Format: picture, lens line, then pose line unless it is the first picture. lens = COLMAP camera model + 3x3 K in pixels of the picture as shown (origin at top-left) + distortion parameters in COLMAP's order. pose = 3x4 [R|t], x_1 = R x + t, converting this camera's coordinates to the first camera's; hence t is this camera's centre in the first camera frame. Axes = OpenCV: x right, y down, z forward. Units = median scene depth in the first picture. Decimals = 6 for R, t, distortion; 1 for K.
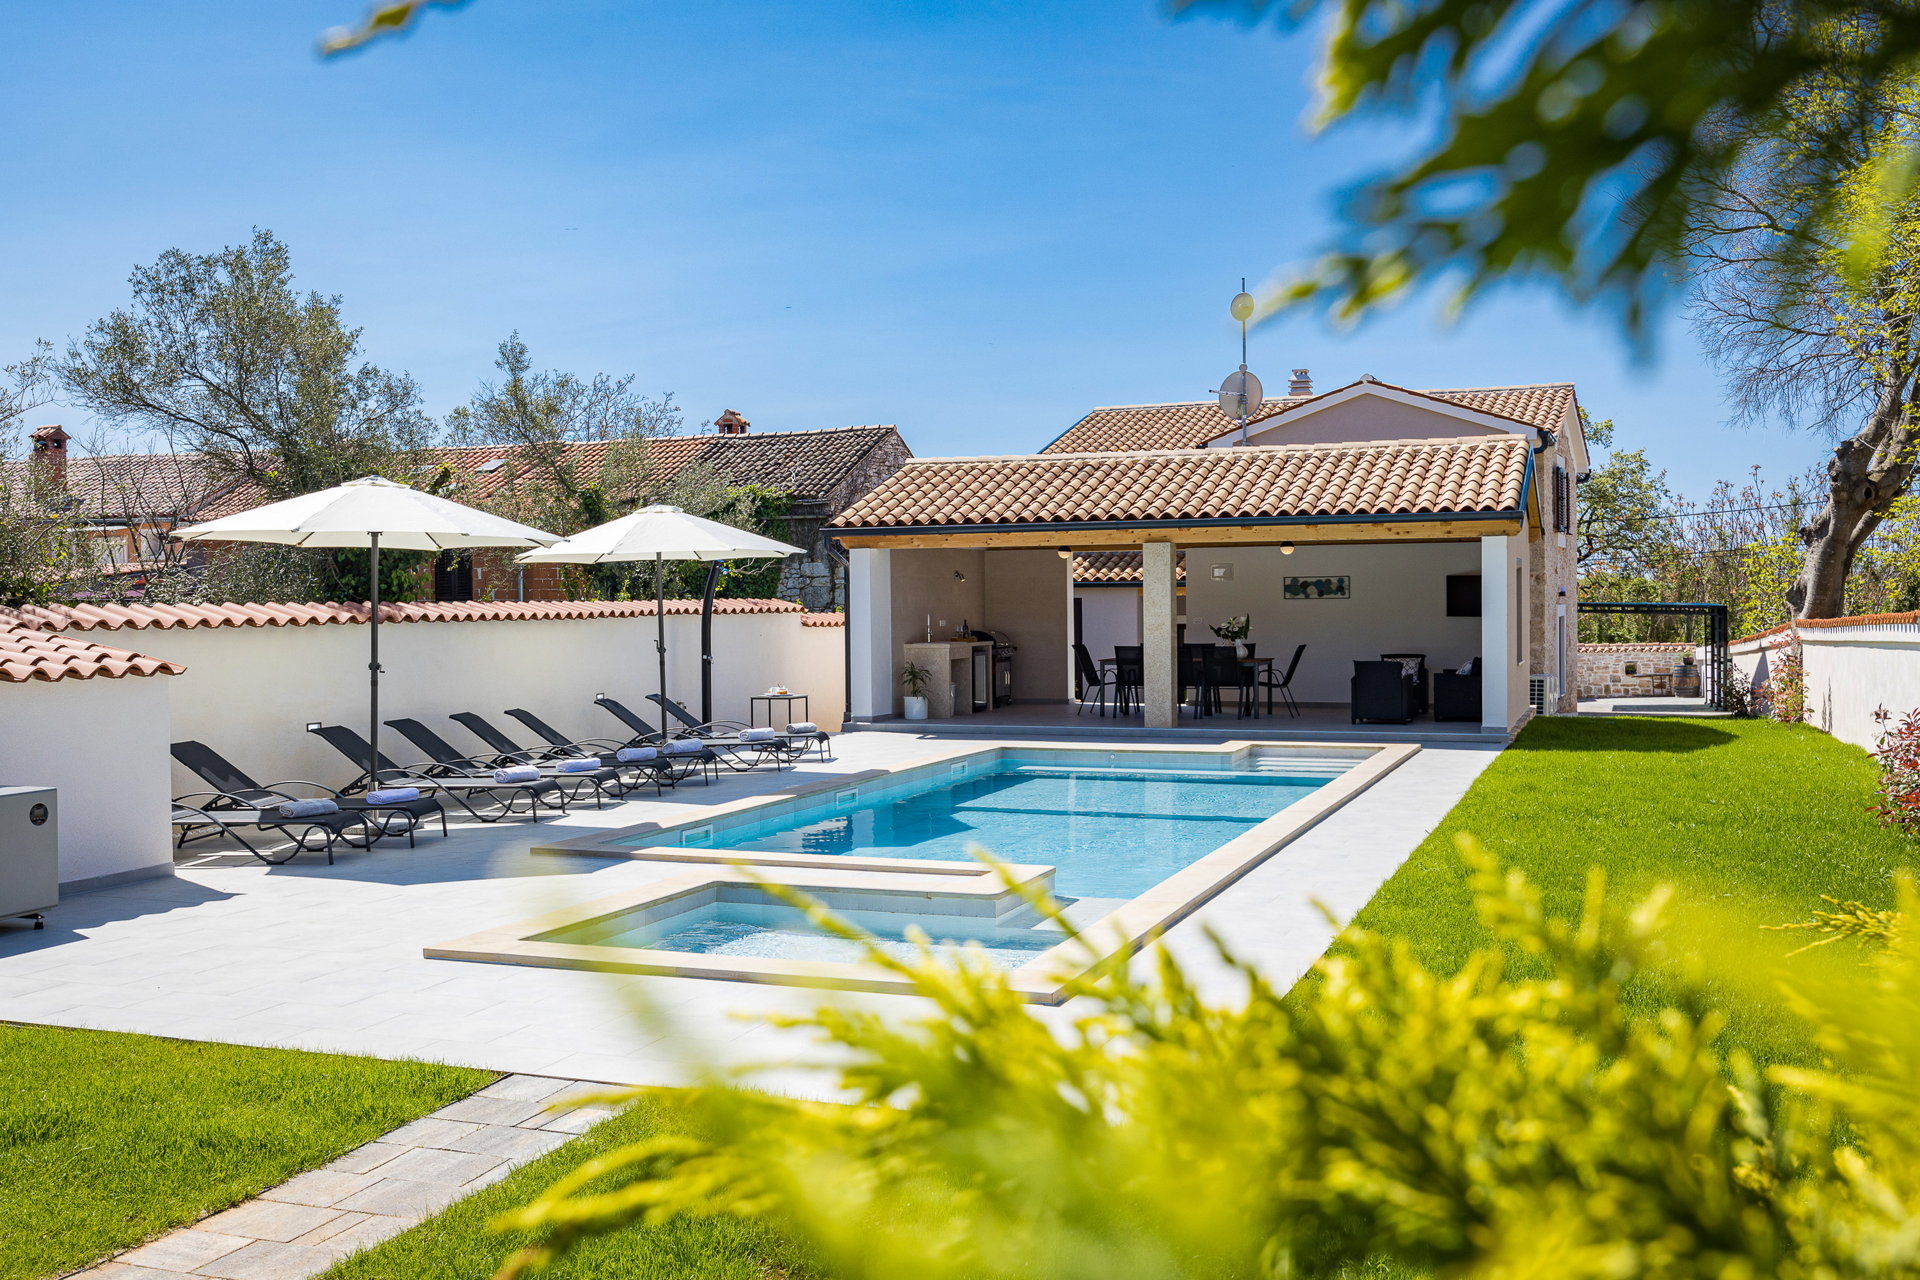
lens RADIAL K [[1776.0, 0, 981.8], [0, 1776.0, 632.2], [0, 0, 1]] dist [0.008108, 0.008849]
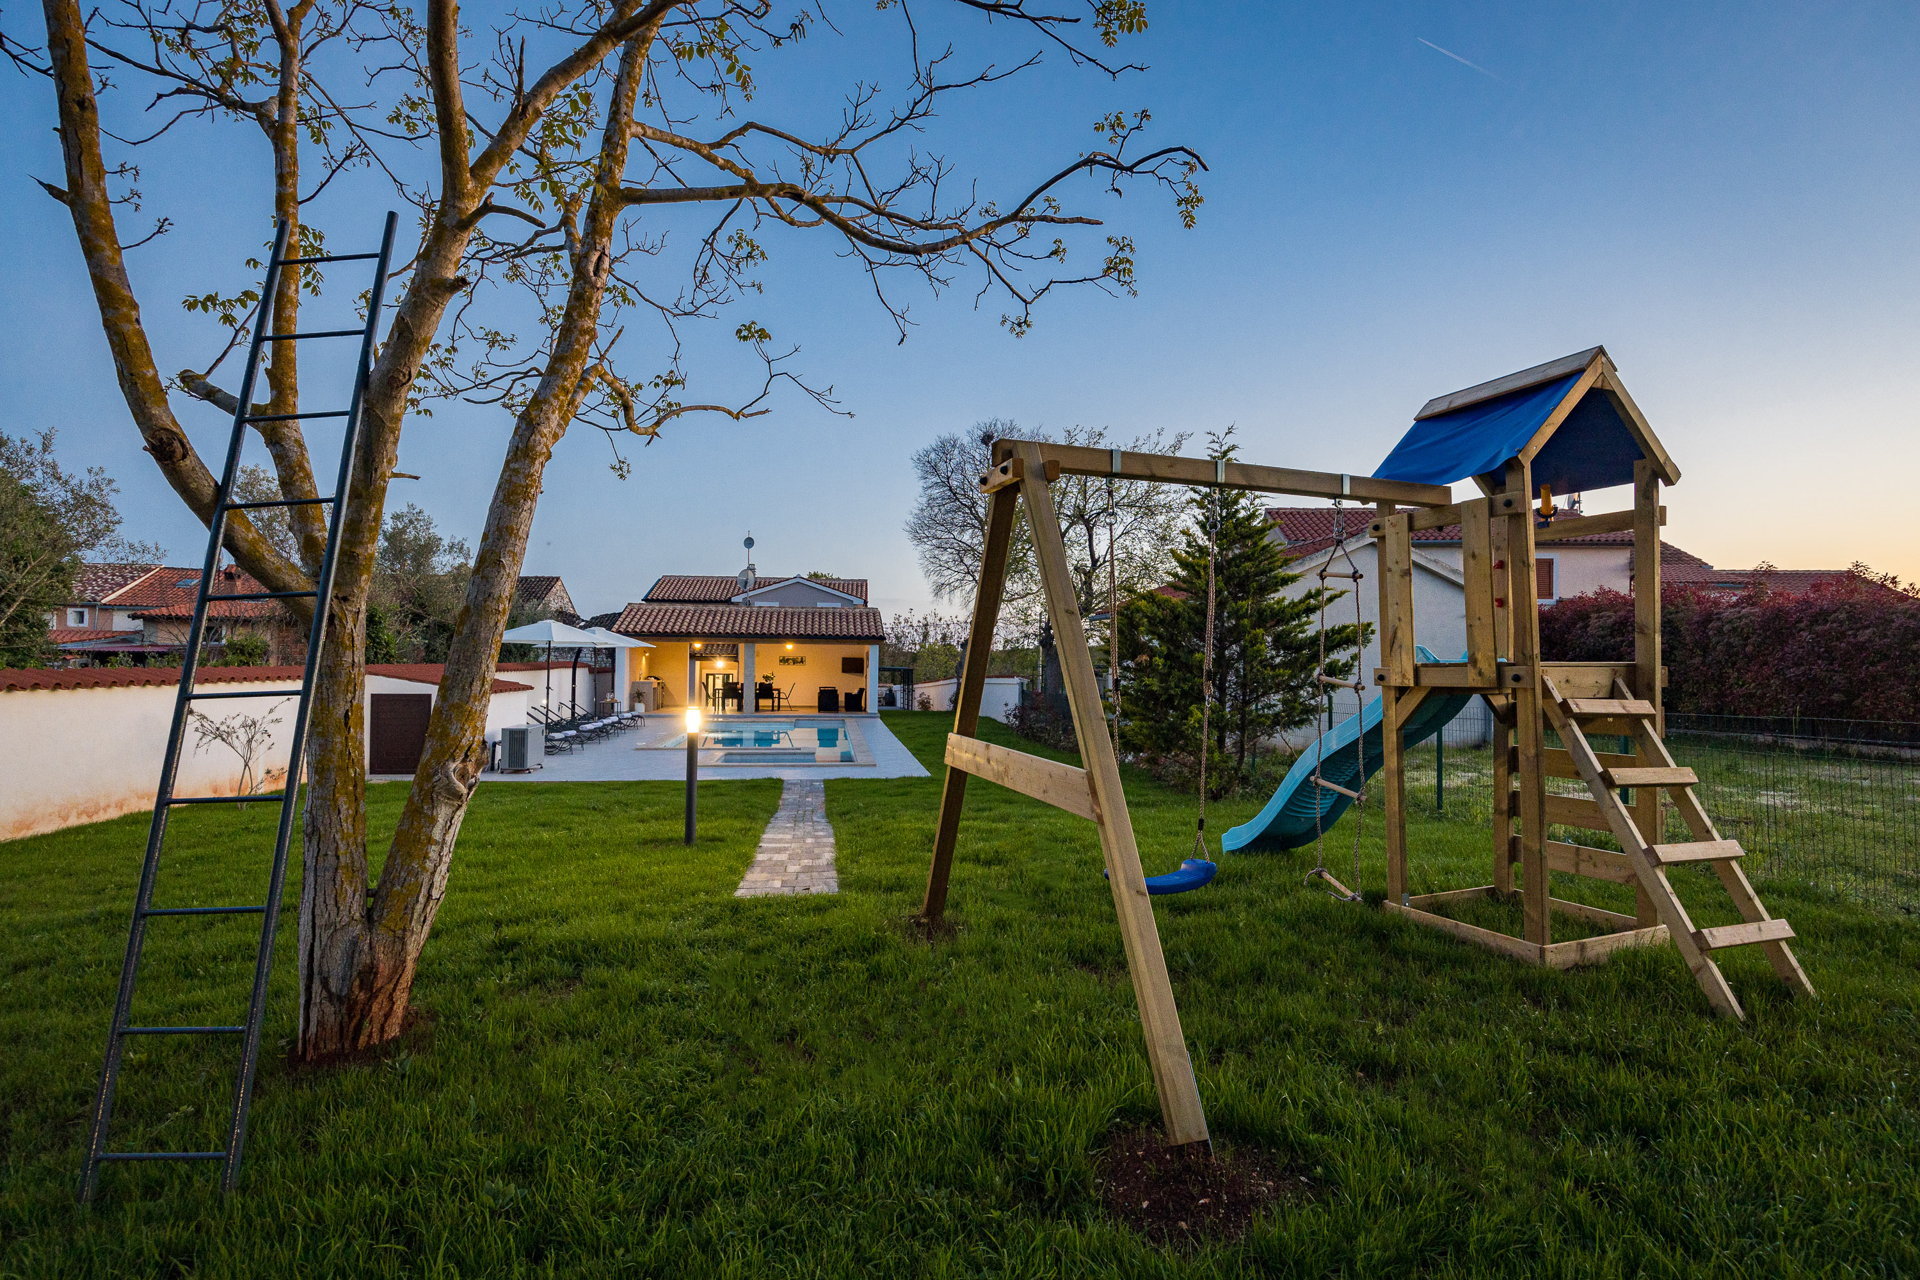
lens RADIAL K [[948.5, 0, 963.4], [0, 948.5, 650.4], [0, 0, 1]] dist [-0.035256, 0.000047]
pose [[0.877255, 0.024900, 0.479378, -0.269501], [-0.011381, 0.999452, -0.031086, -0.000375], [-0.479890, 0.021815, 0.877058, -0.341404]]
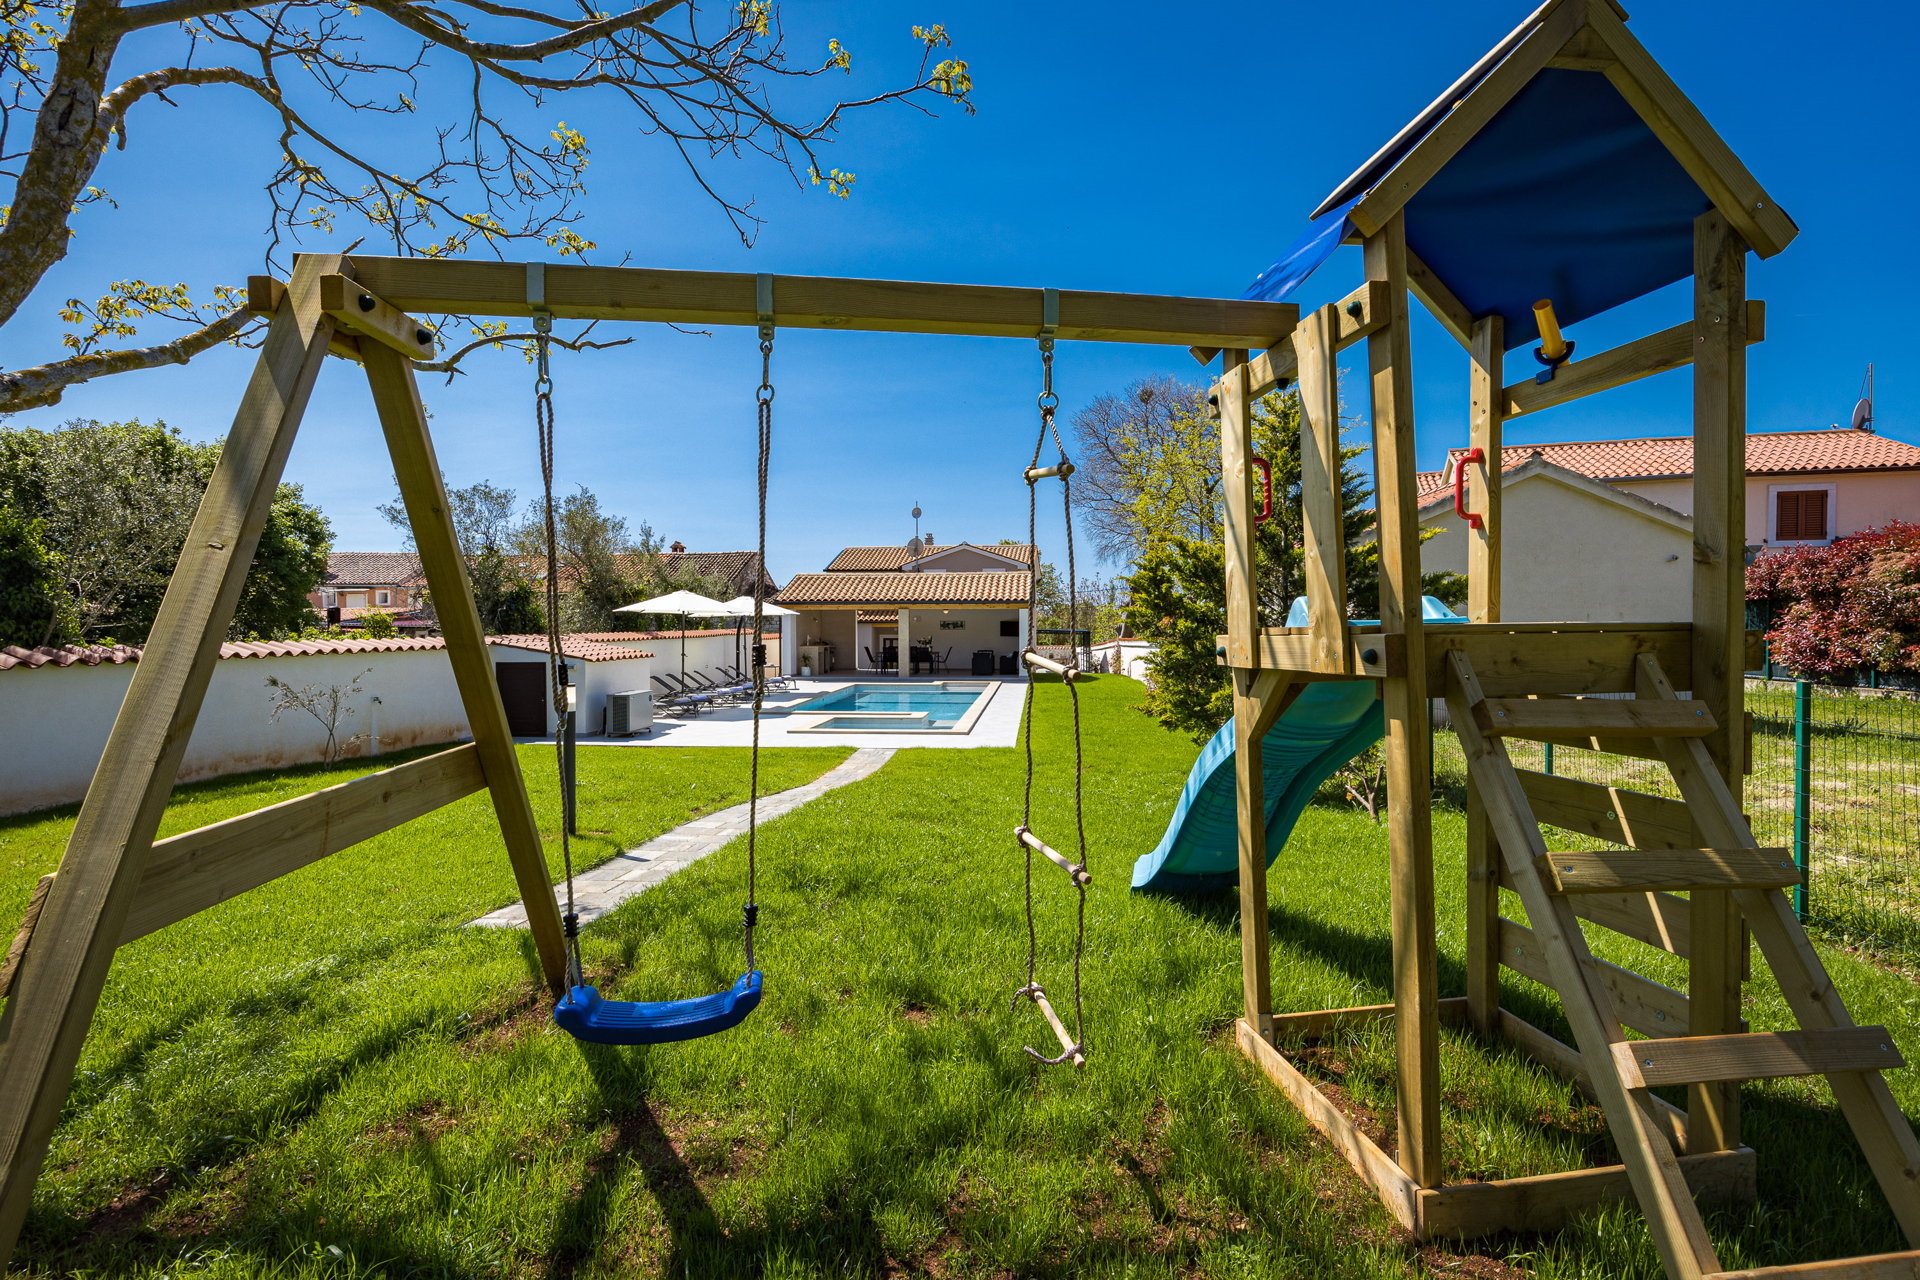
lens RADIAL K [[893.0, 0, 960.0], [0, 893.0, 640.0], [0, 0, 1]] dist [-0.011722, 0.000281]
pose [[0.964969, 0.002855, 0.262349, -0.162017], [-0.002949, 0.999996, -0.000033, -0.003273], [-0.262348, -0.000742, 0.964973, -0.311004]]
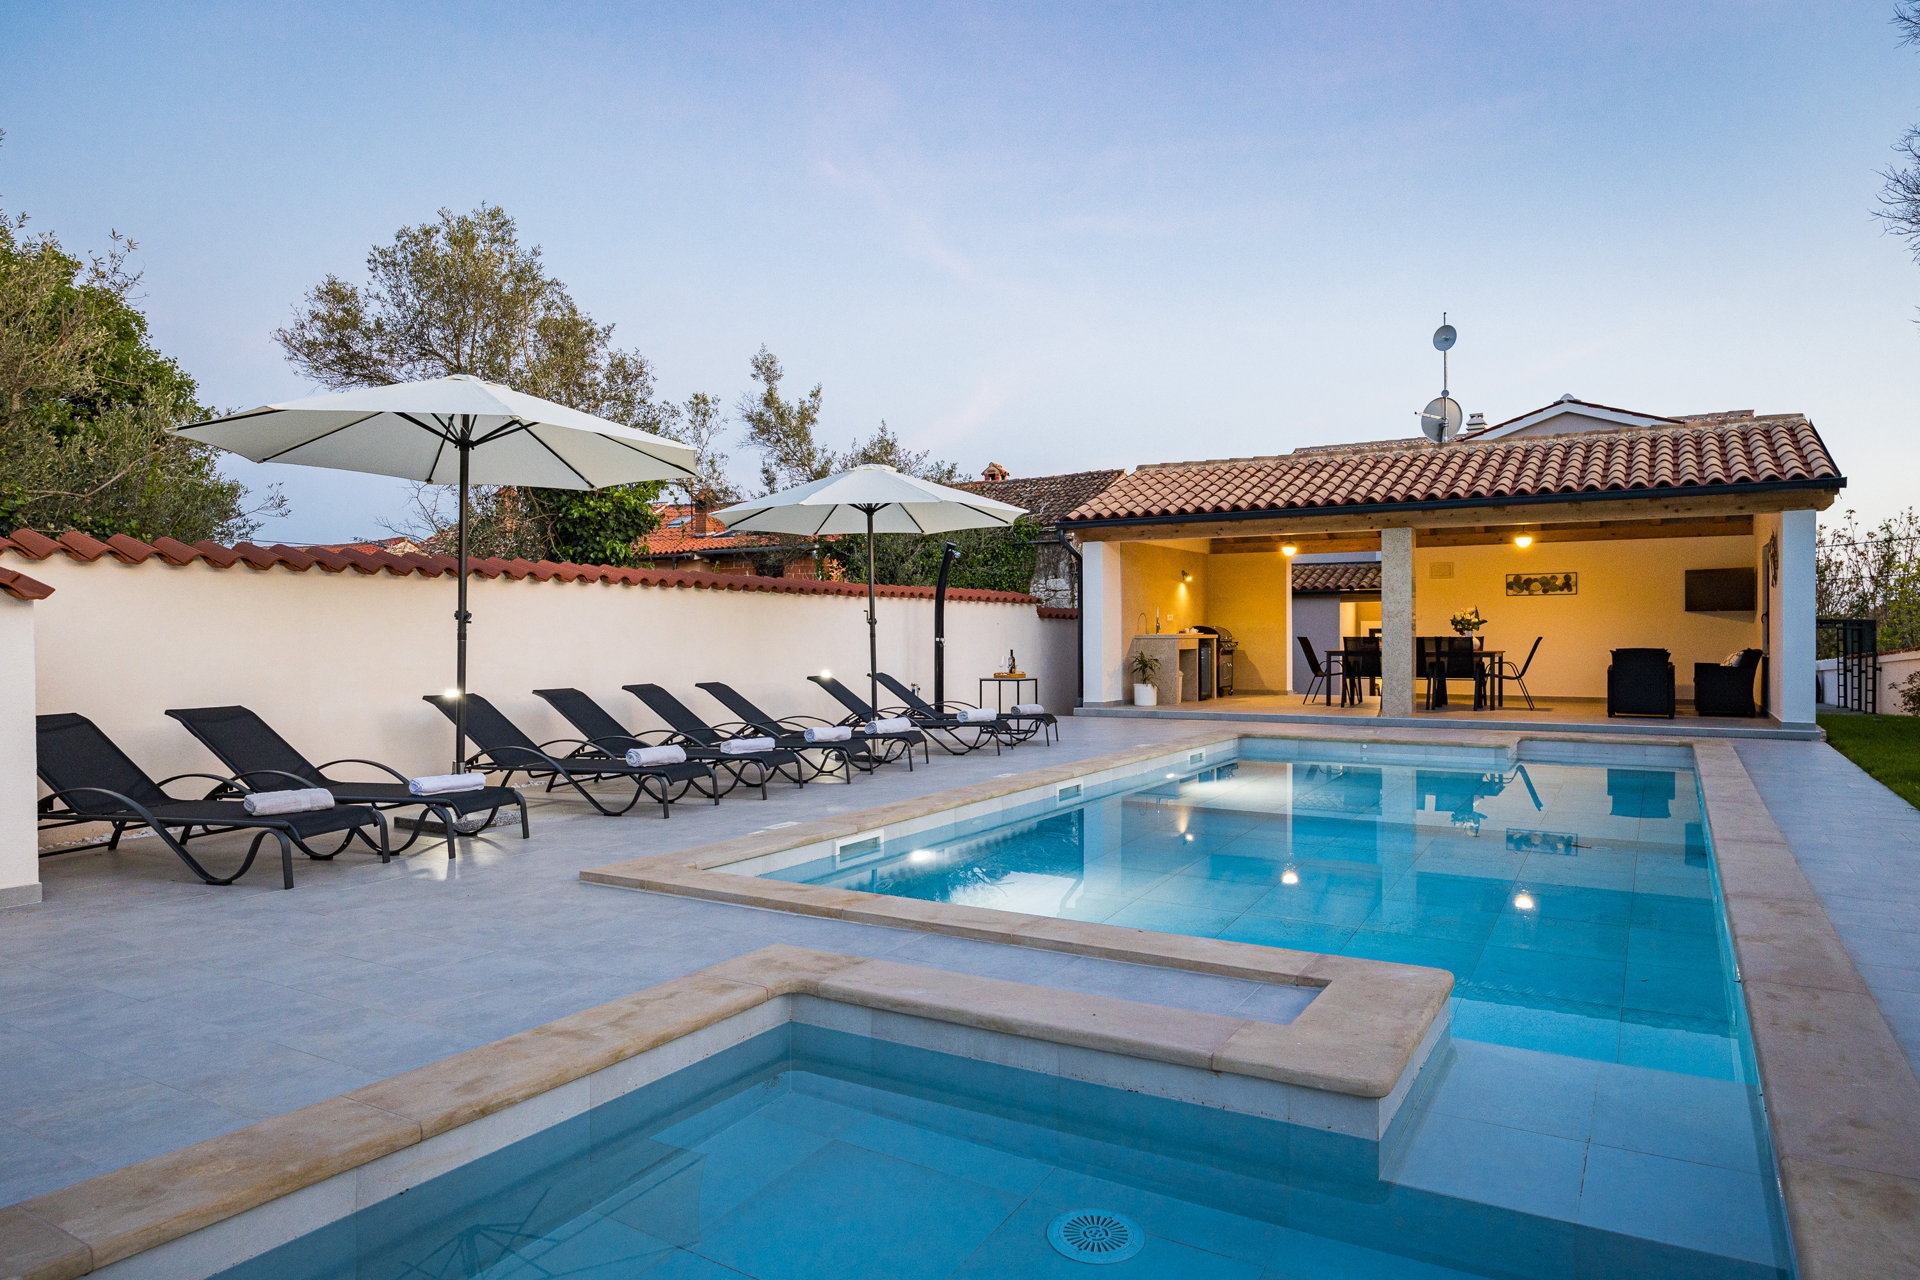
lens RADIAL K [[1179.3, 0, 967.5], [0, 1179.3, 640.6], [0, 0, 1]] dist [-0.005360, -0.001555]
pose [[0.983957, 0.006360, -0.178290, -0.016503], [-0.008557, 0.999897, -0.011556, 0.019411], [0.178198, 0.012896, 0.983910, 0.295572]]
